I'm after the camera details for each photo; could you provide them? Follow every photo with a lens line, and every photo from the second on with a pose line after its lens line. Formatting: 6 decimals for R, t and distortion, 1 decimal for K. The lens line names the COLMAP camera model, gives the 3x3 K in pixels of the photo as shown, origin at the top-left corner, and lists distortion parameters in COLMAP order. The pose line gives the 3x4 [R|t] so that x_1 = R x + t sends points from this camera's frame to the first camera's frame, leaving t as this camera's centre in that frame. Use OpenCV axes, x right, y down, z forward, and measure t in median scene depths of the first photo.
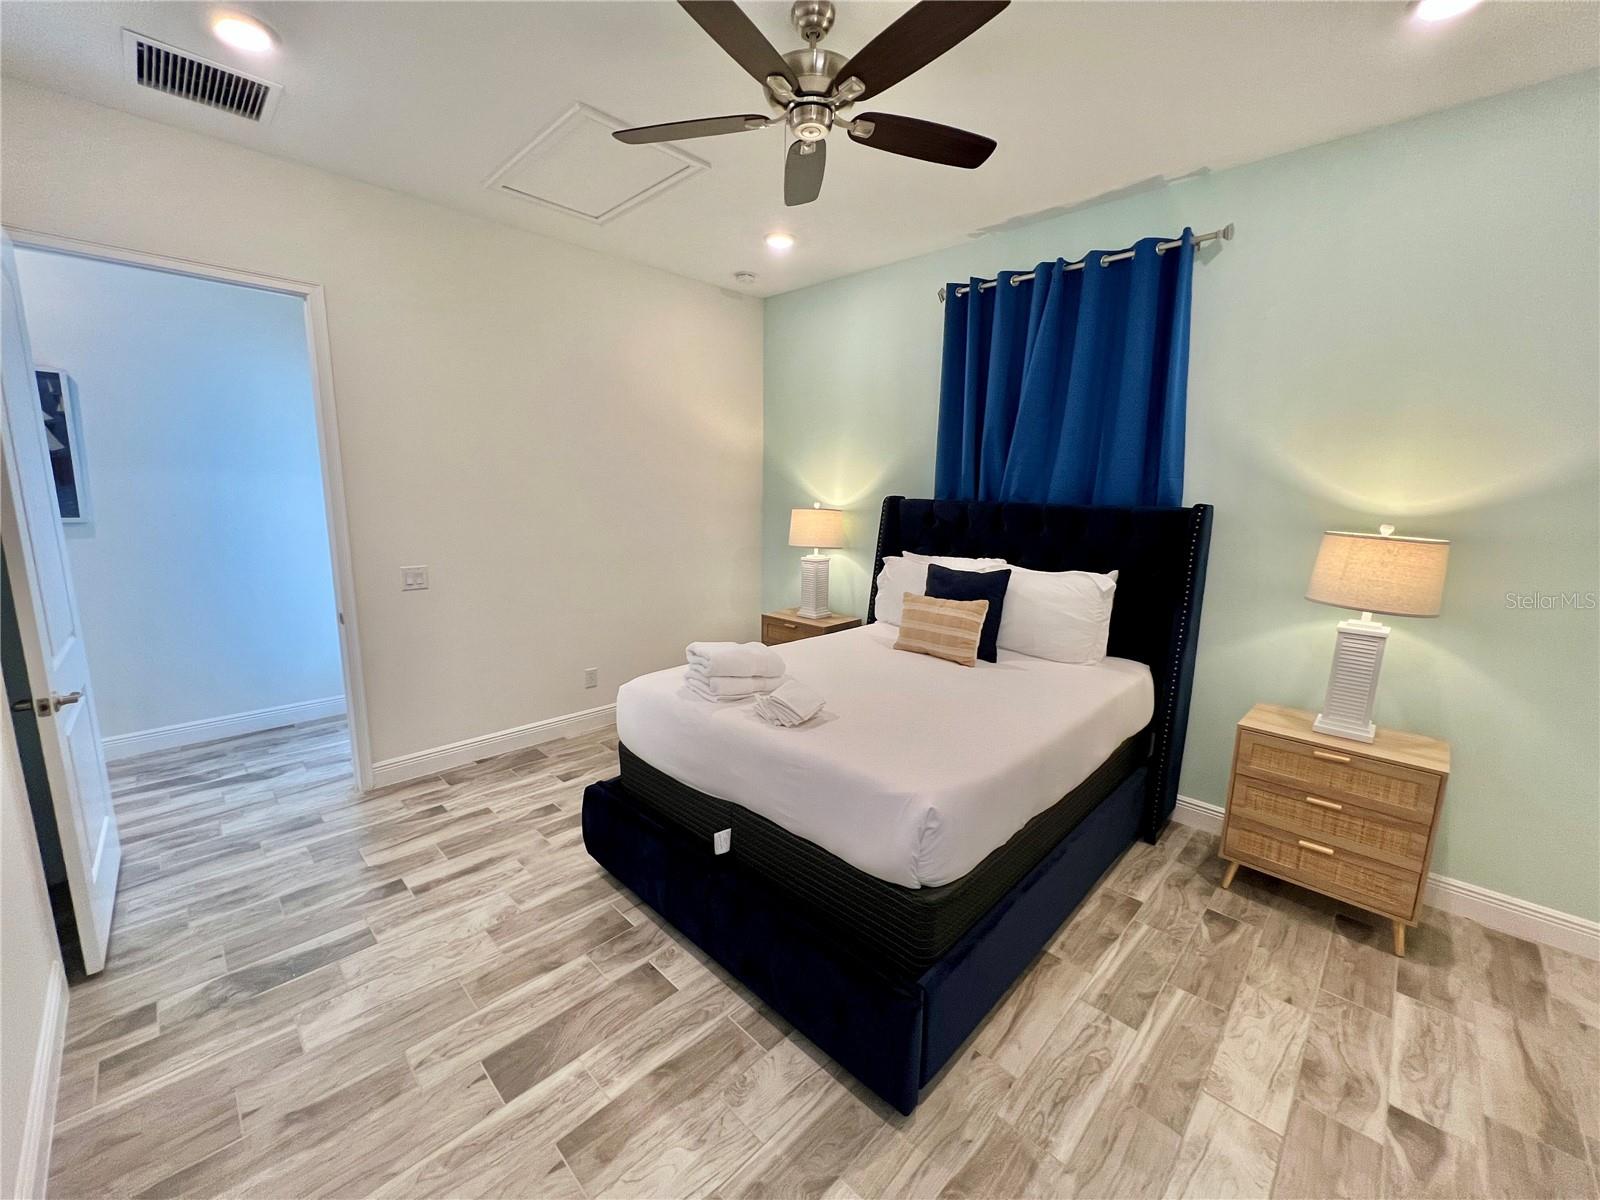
lens RADIAL K [[637.8, 0, 796.0], [0, 637.8, 596.5], [0, 0, 1]] dist [-0.003541, 0.001482]
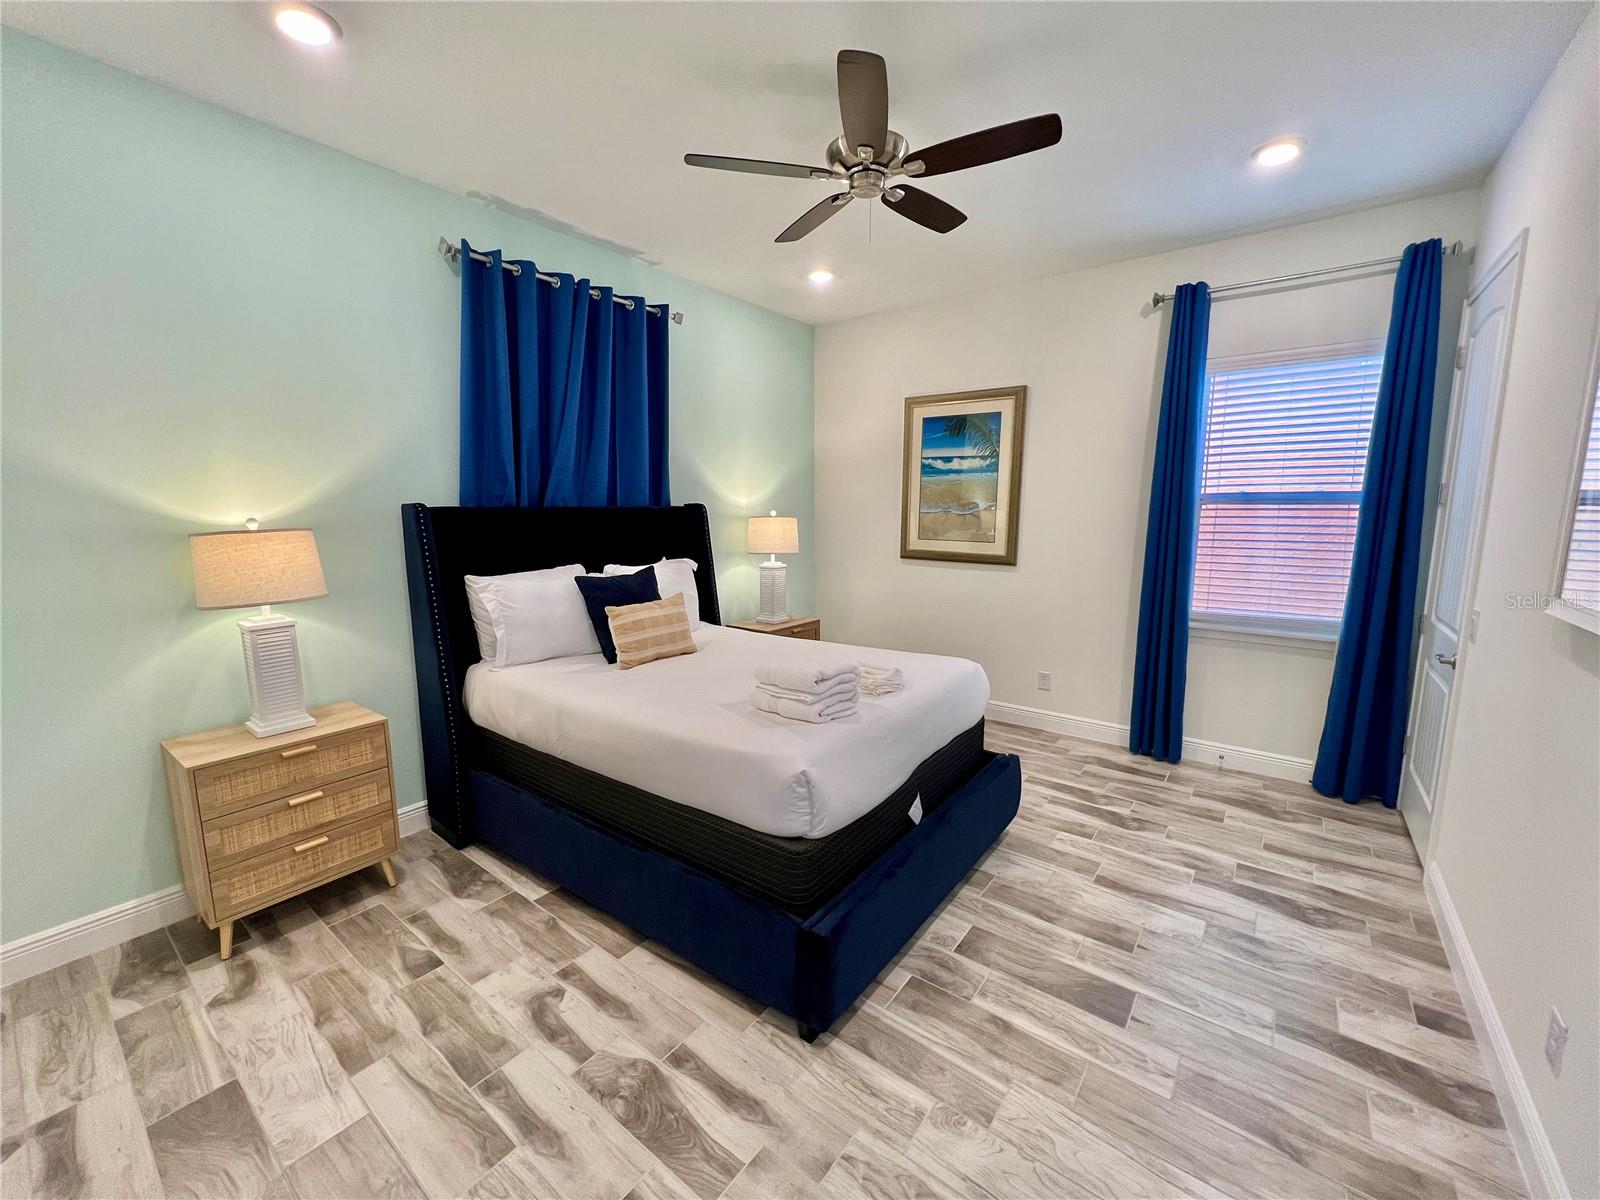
lens RADIAL K [[637.8, 0, 790.5], [0, 637.8, 598.8], [0, 0, 1]] dist [-0.003541, 0.001482]
pose [[-0.115486, -0.166615, 0.979236, -1.136402], [0.170539, 0.967868, 0.184794, -0.218705], [-0.978560, 0.188339, -0.083361, 1.259145]]
